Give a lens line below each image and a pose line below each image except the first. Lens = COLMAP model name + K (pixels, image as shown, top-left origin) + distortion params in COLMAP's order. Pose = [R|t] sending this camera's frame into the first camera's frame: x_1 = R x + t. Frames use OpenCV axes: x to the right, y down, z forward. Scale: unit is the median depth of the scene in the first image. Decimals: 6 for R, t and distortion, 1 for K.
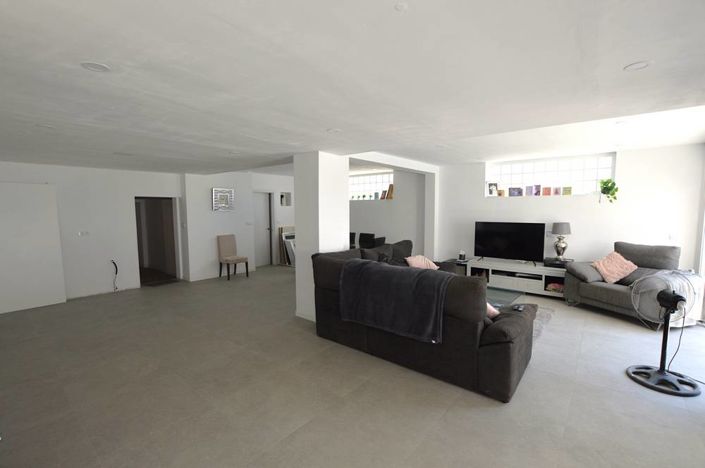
lens RADIAL K [[317.3, 0, 347.9], [0, 317.3, 234.6], [0, 0, 1]] dist [-0.021442, 0.000270]
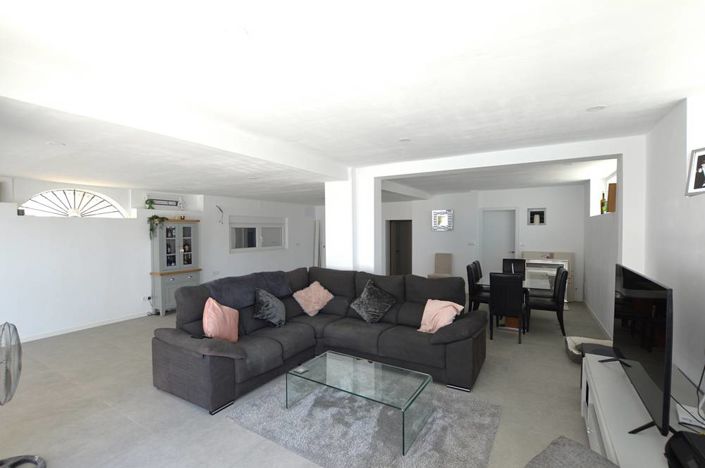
lens RADIAL K [[317.3, 0, 349.3], [0, 317.3, 233.6], [0, 0, 1]] dist [-0.021442, 0.000270]
pose [[0.166558, 0.014268, -0.985928, 0.608490], [-0.076854, 0.997041, 0.001445, -0.041645], [0.983032, 0.075532, 0.167162, 0.495614]]
